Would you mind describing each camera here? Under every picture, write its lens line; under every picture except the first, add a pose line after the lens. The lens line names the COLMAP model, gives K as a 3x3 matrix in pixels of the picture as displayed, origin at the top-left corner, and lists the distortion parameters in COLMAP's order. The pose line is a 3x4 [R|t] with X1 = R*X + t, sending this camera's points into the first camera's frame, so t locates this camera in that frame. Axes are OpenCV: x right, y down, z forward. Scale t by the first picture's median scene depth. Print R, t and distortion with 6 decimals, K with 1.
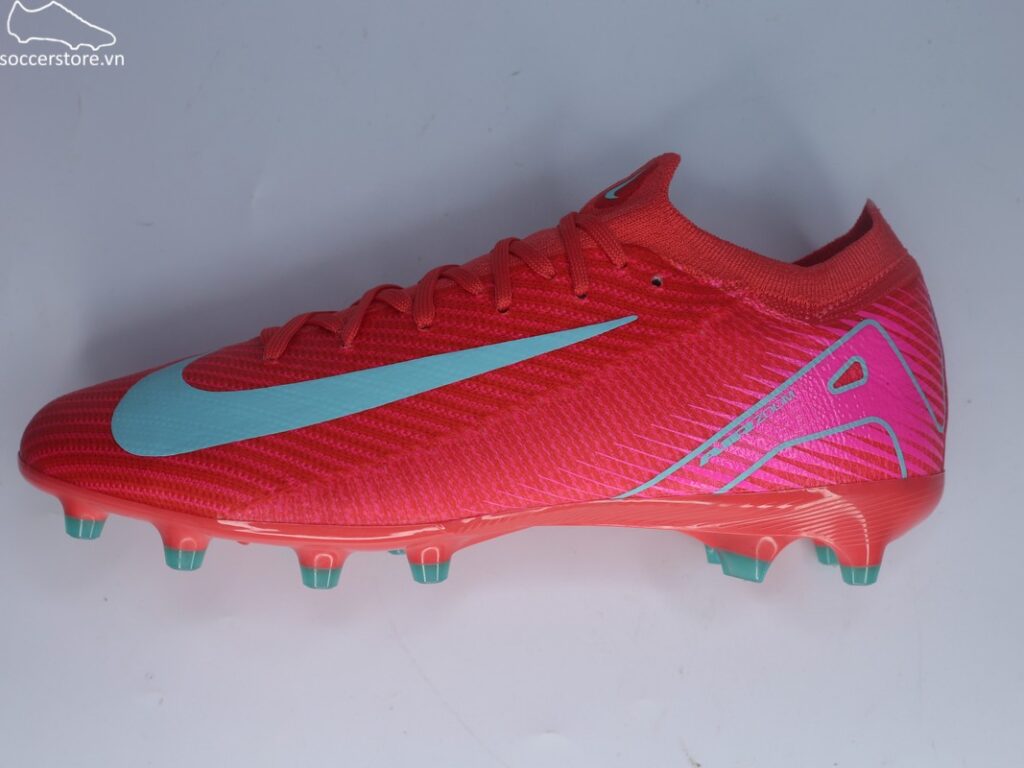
lens RADIAL K [[1854.0, 0, 512.0], [0, 1854.0, 384.0], [0, 0, 1]] dist [-0.146598, 0.092408]
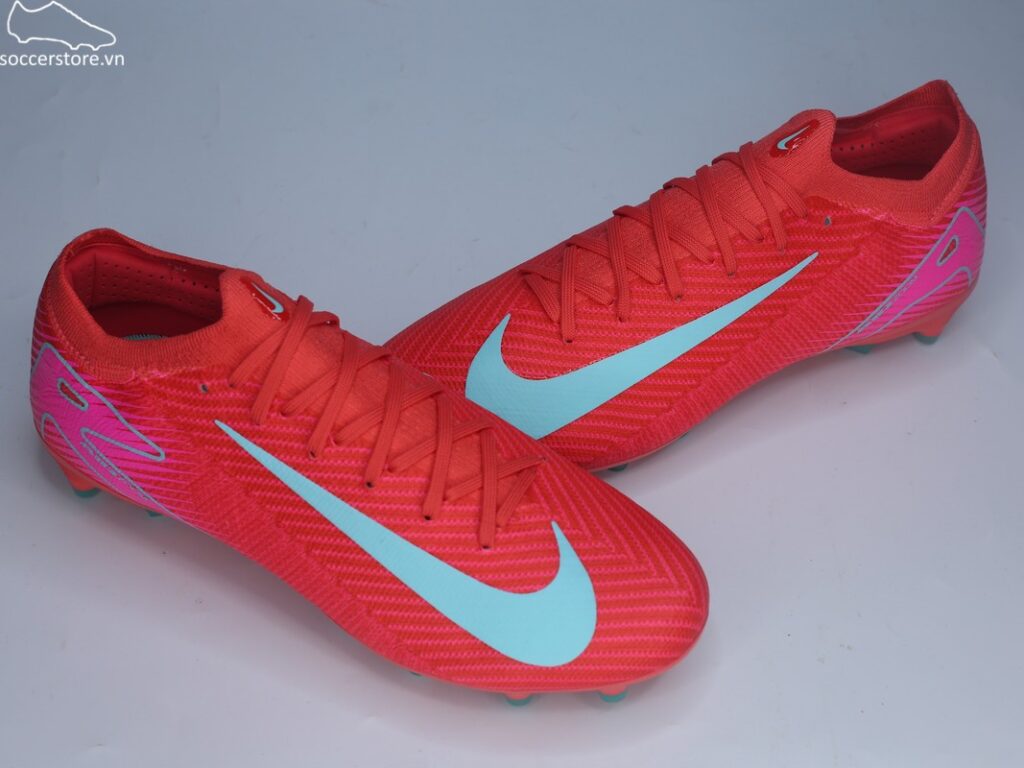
lens RADIAL K [[1854.0, 0, 512.0], [0, 1854.0, 384.0], [0, 0, 1]] dist [-0.146598, 0.092408]
pose [[0.940752, -0.259245, 0.218580, -0.479128], [0.049239, 0.742203, 0.668364, -0.905697], [-0.335500, -0.618002, 0.710994, 0.036140]]
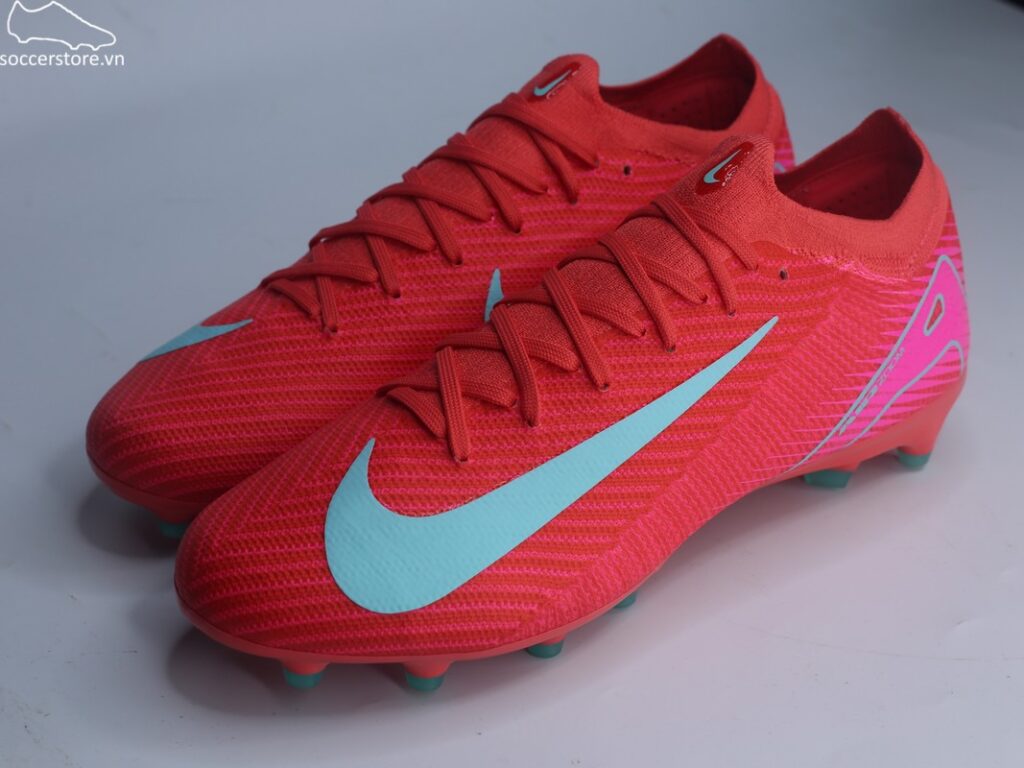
lens RADIAL K [[1854.0, 0, 512.0], [0, 1854.0, 384.0], [0, 0, 1]] dist [-0.146598, 0.092408]
pose [[0.865657, -0.284025, 0.412272, -0.497054], [0.080055, 0.891428, 0.446035, -0.476303], [-0.494196, -0.353109, 0.794408, 0.249016]]
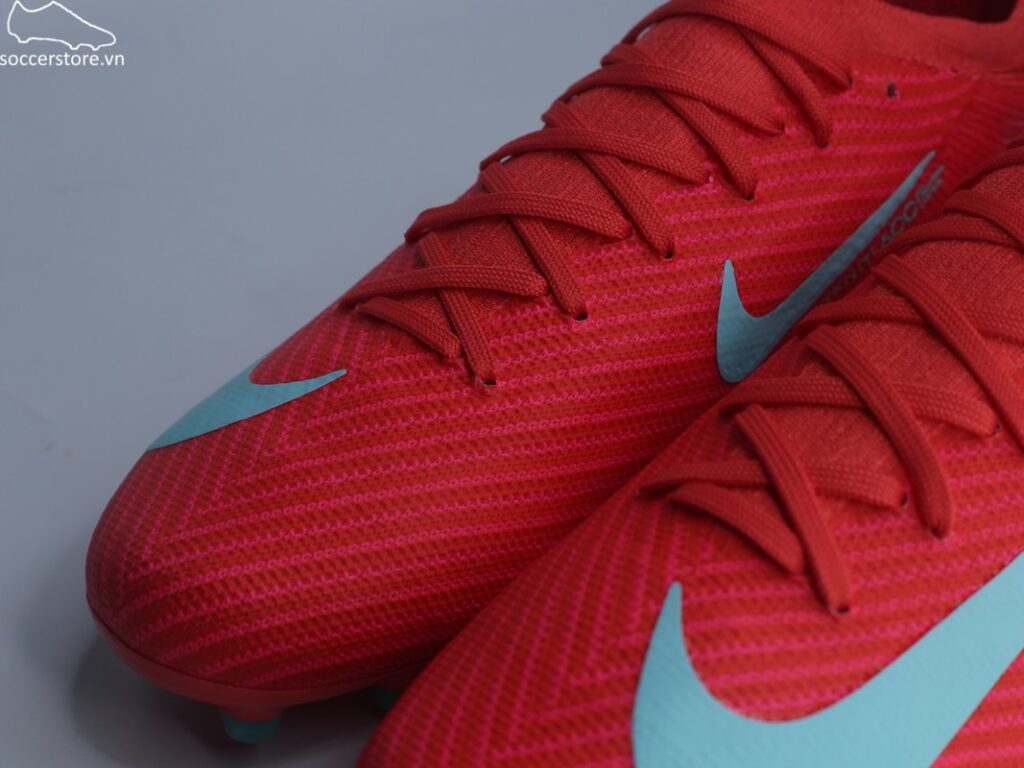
lens RADIAL K [[2116.5, 0, 512.0], [0, 2116.5, 384.0], [0, 0, 1]] dist [-0.367214, 1.590470]
pose [[0.777024, -0.358067, 0.517707, -0.511130], [0.083007, 0.873553, 0.479599, -0.381615], [-0.623973, -0.329687, 0.708494, 0.653089]]
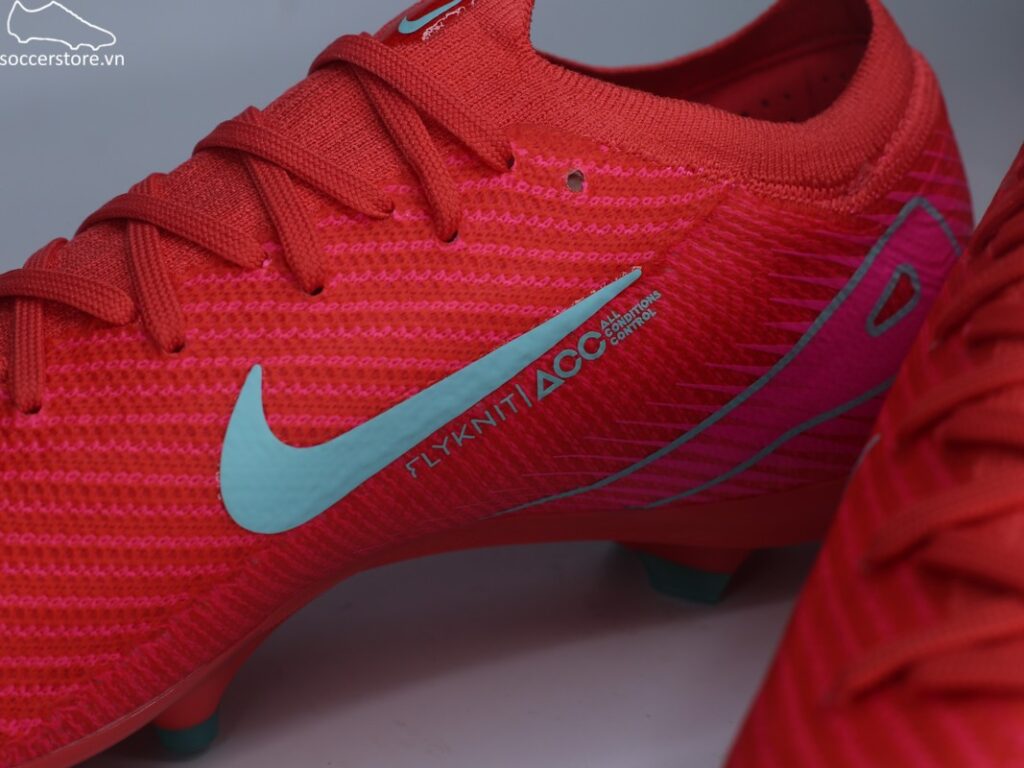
lens RADIAL K [[1854.0, 0, 512.0], [0, 1854.0, 384.0], [0, 0, 1]] dist [-0.146598, 0.092408]
pose [[0.944054, -0.184512, 0.273347, -0.090181], [0.112417, 0.959246, 0.259248, -0.153830], [-0.310041, -0.214016, 0.926322, 0.674029]]
